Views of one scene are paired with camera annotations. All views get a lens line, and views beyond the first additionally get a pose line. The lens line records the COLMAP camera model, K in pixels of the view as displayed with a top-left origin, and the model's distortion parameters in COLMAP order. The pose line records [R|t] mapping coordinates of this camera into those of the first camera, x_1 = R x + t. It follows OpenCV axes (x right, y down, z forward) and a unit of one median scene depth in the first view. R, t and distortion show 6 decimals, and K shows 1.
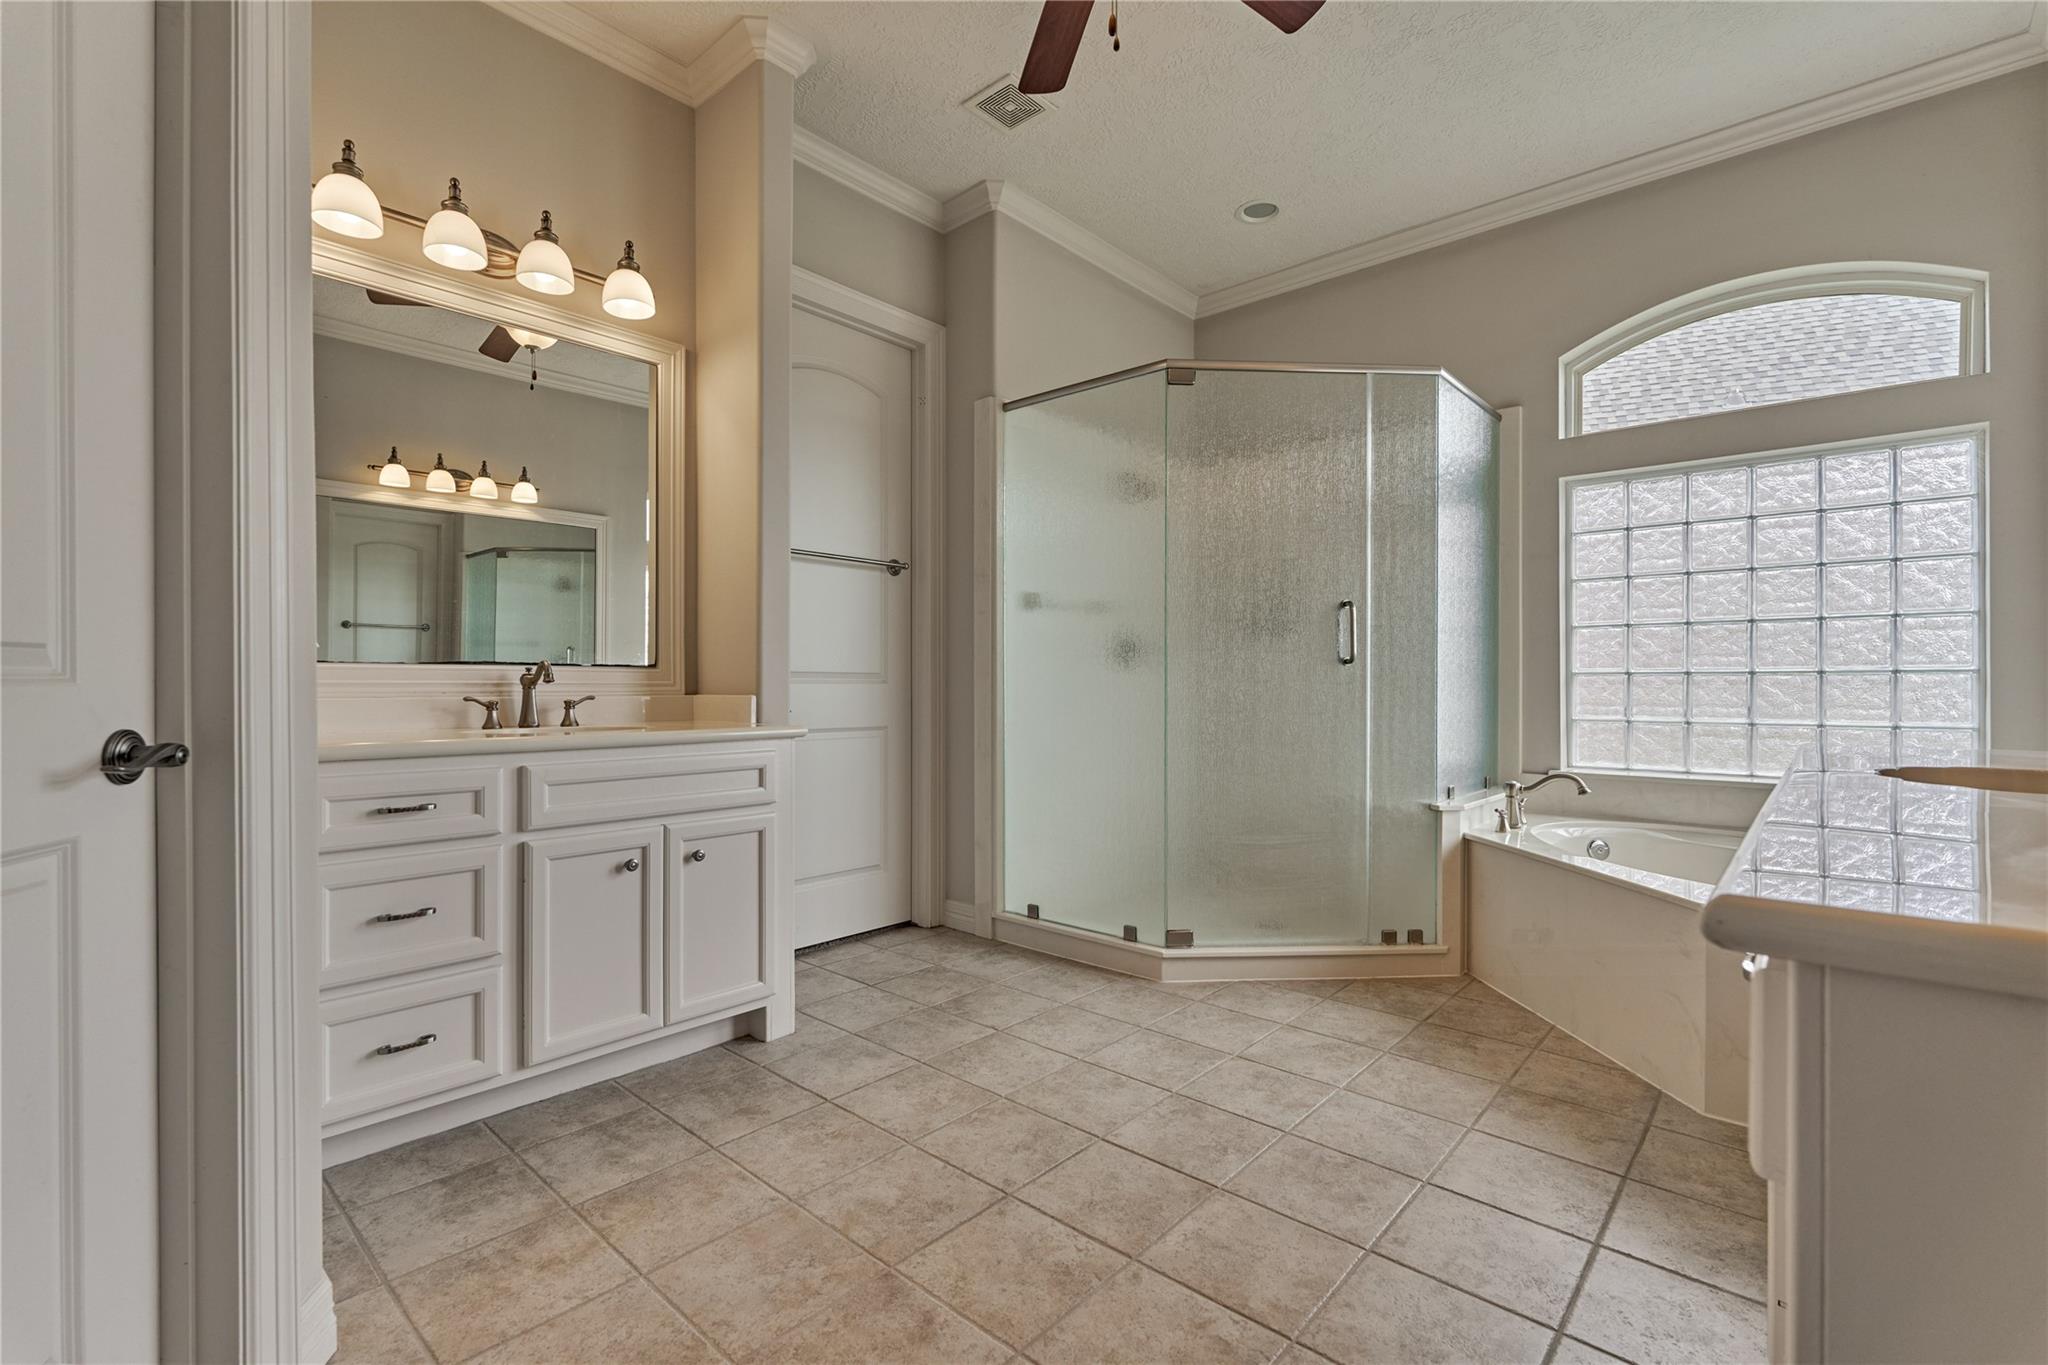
lens RADIAL K [[907.7, 0, 1027.4], [0, 907.7, 686.4], [0, 0, 1]] dist [-0.001994, -0.000897]
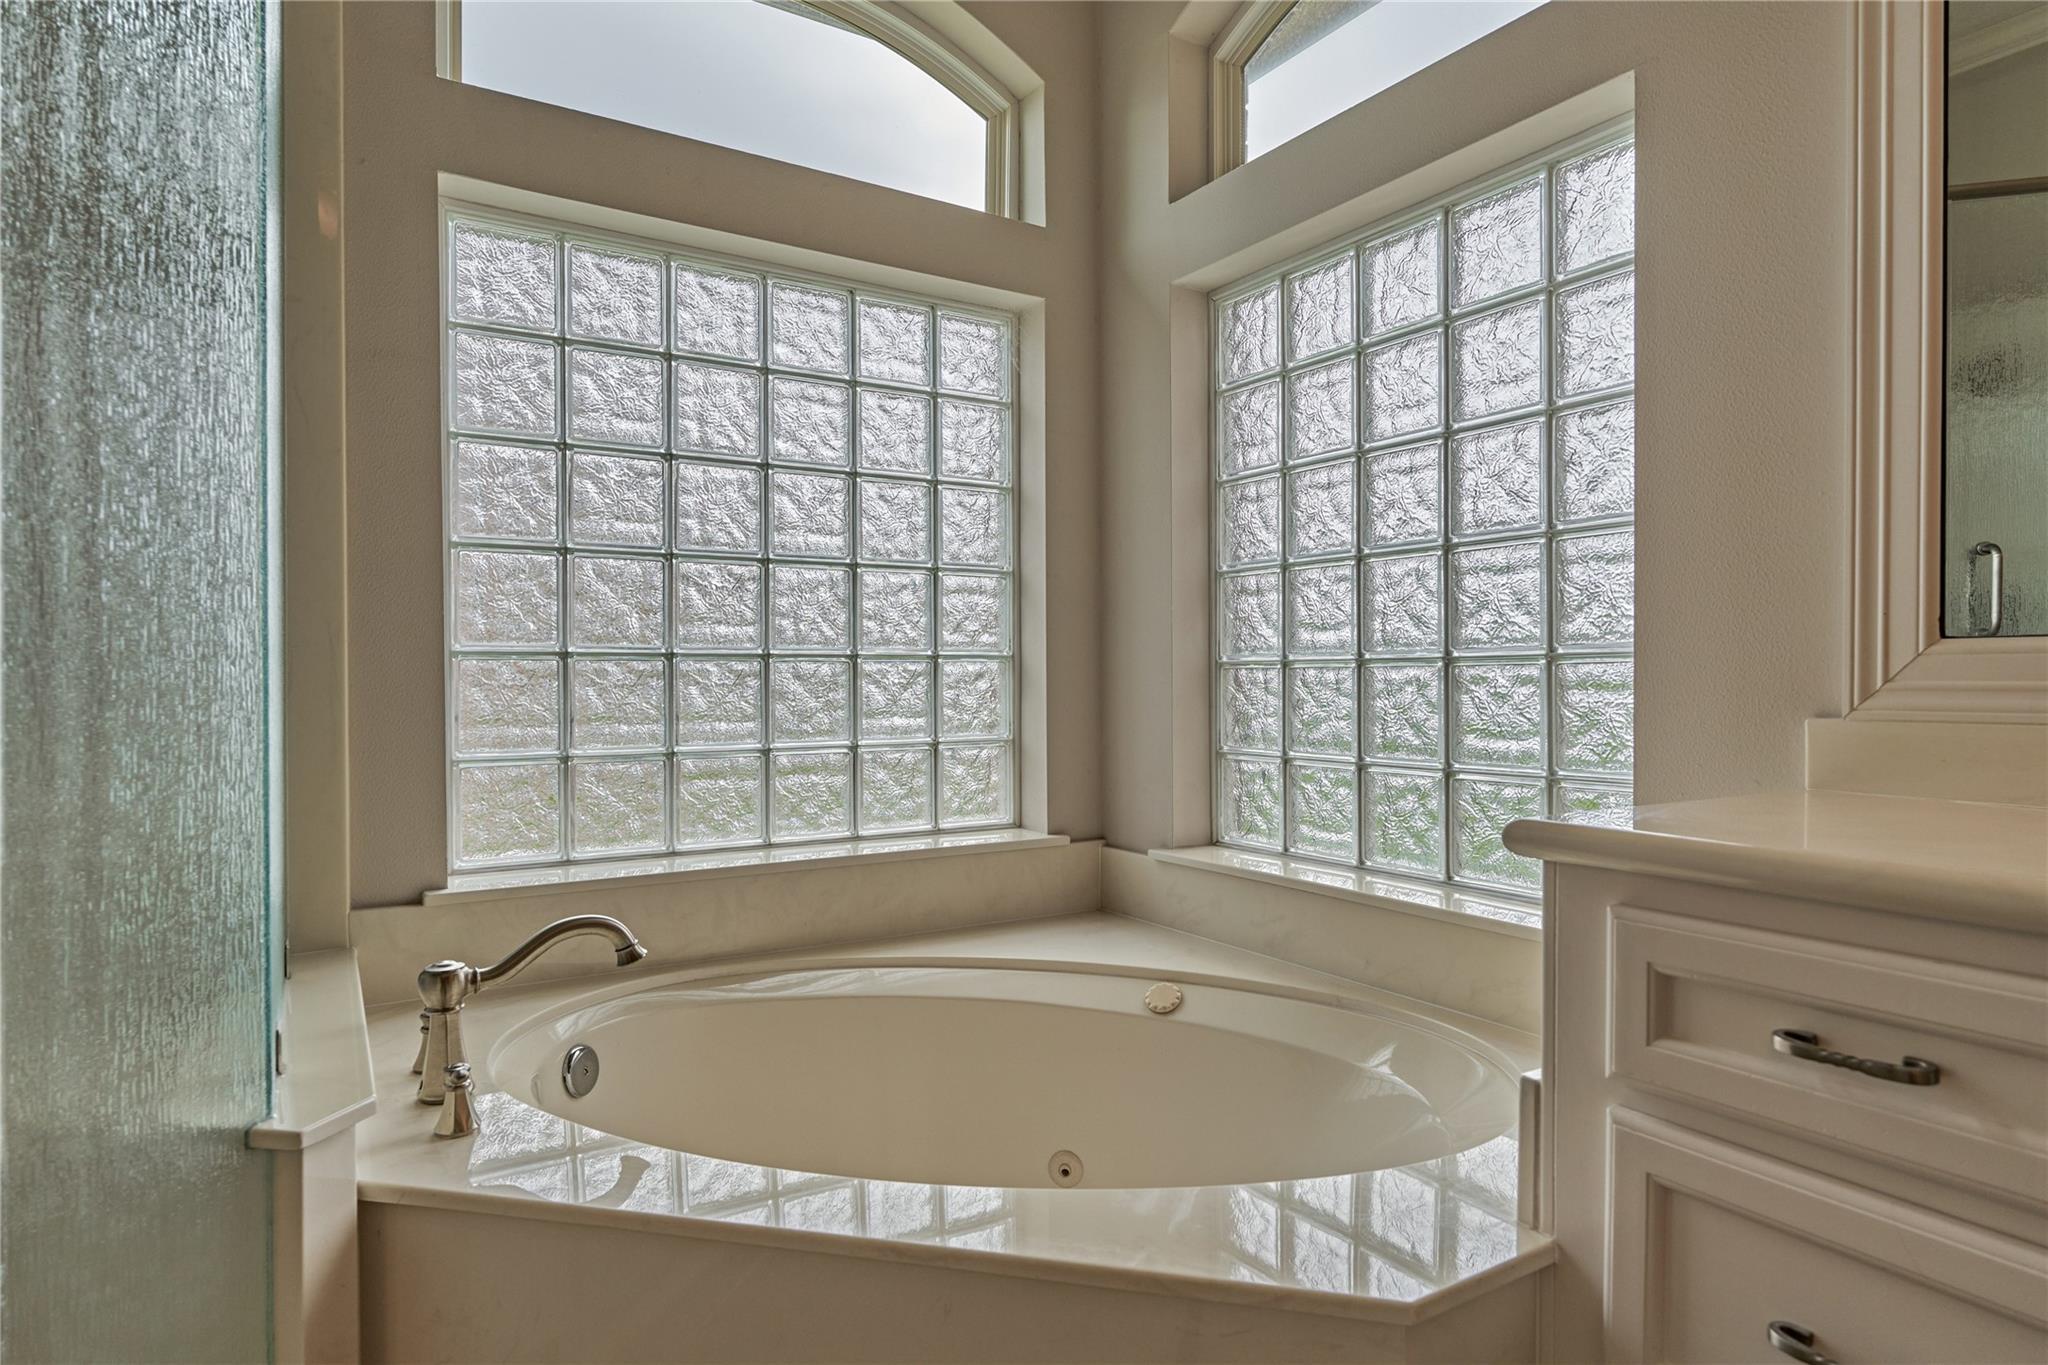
lens RADIAL K [[1153.3, 0, 1031.5], [0, 1153.3, 687.3], [0, 0, 1]] dist [-0.001287, 0.000664]
pose [[0.285591, -0.009660, 0.958303, 0.189159], [0.005413, 0.999950, 0.008466, -0.001758], [-0.958336, 0.002770, 0.285629, 0.687260]]
